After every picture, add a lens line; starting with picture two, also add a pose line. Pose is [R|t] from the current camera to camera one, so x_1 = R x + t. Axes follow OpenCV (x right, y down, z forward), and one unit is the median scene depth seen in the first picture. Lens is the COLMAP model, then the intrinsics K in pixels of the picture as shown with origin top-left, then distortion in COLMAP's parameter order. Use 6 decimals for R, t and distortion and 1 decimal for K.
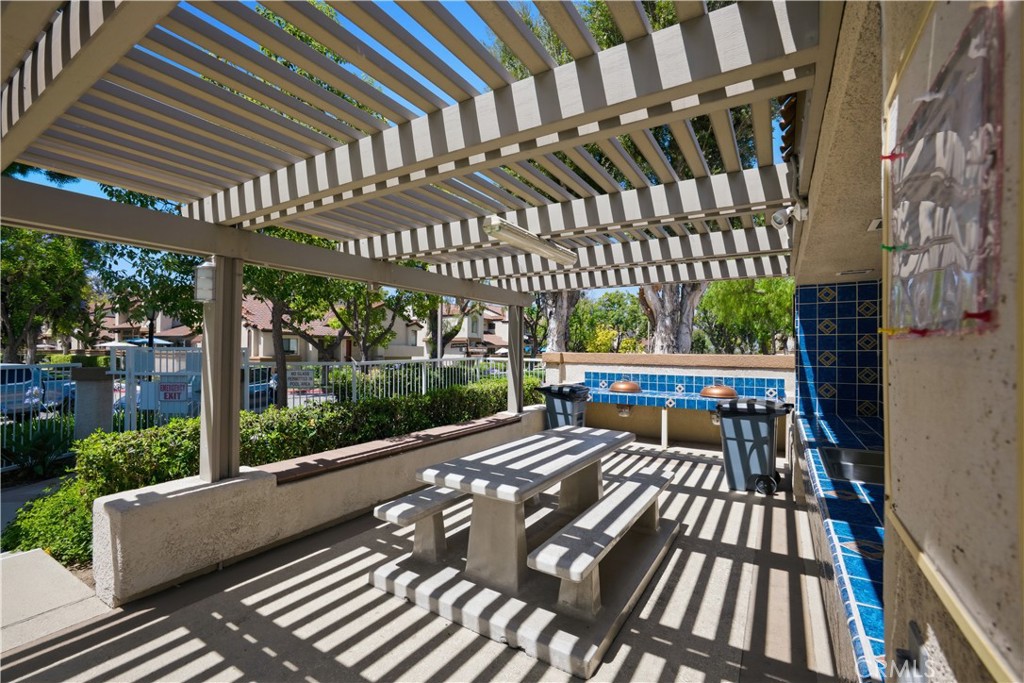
lens RADIAL K [[439.8, 0, 512.0], [0, 439.8, 341.5], [0, 0, 1]] dist [-0.003173, -0.000402]
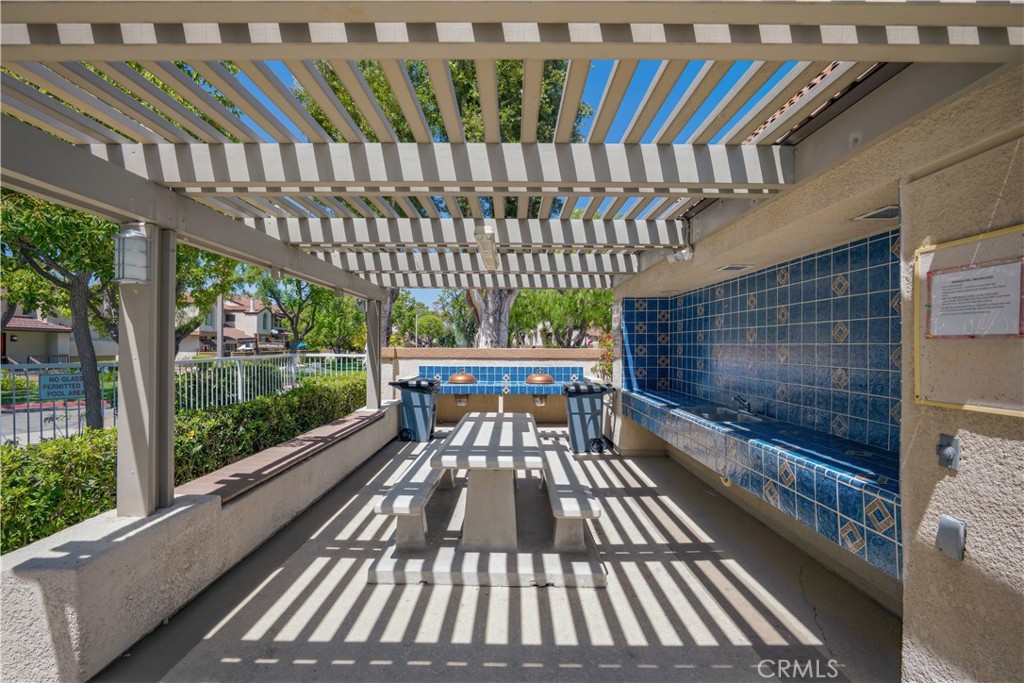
lens RADIAL K [[440.3, 0, 510.1], [0, 440.3, 345.3], [0, 0, 1]] dist [-0.001901, 0.000667]
pose [[0.852254, -0.003731, 0.523115, -0.357316], [-0.006064, 0.999837, 0.017011, 0.001196], [-0.523093, -0.017670, 0.852092, 0.005302]]
